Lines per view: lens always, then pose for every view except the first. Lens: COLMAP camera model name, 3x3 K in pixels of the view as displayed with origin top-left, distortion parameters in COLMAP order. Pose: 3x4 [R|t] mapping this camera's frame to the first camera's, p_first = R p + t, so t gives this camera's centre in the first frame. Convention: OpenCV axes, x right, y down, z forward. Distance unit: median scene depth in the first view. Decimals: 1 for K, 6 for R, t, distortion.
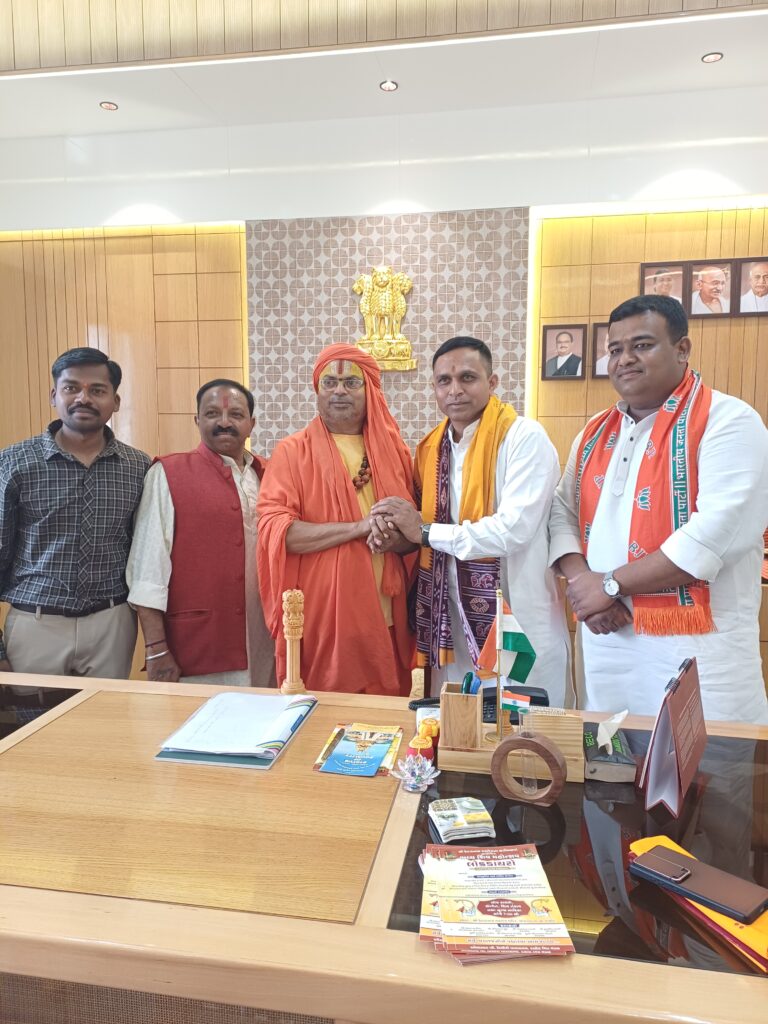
lens RADIAL K [[754.0, 0, 384.0], [0, 754.0, 512.0], [0, 0, 1]] dist [0.028790, -0.002422]
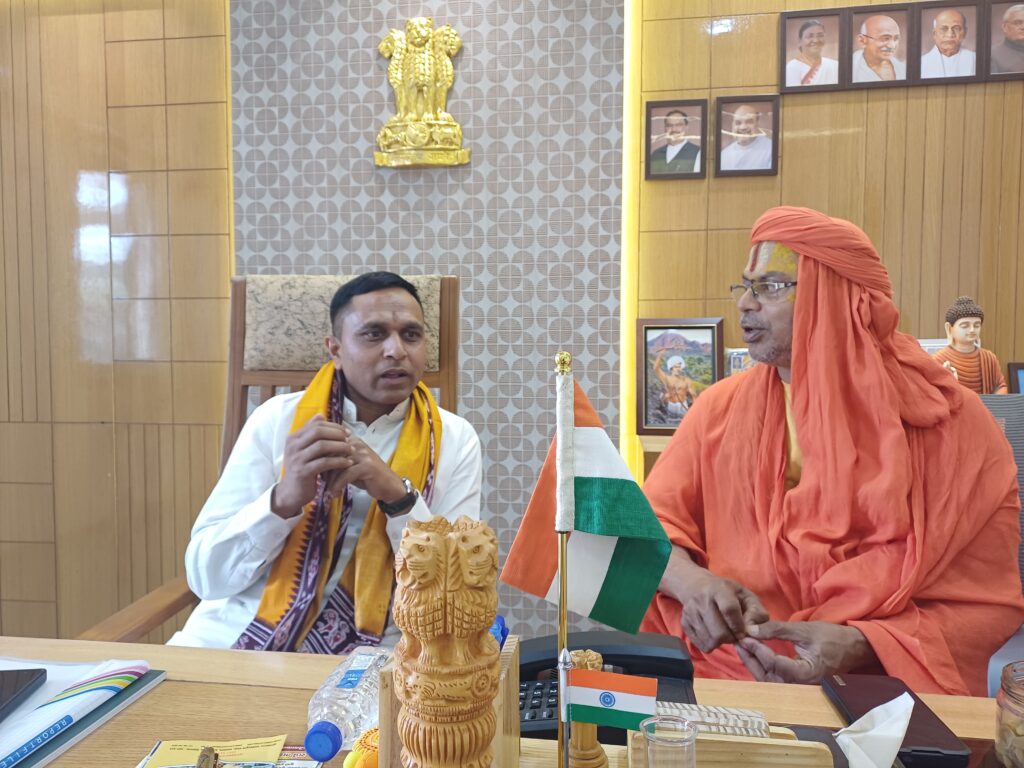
lens RADIAL K [[754.0, 0, 520.0], [0, 754.0, 391.0], [0, 0, 1]] dist [0.028790, -0.002422]
pose [[0.998695, -0.001980, 0.051038, 0.054616], [0.005034, 0.998199, -0.059770, 0.066314], [-0.050827, 0.059949, 0.996907, 0.309731]]
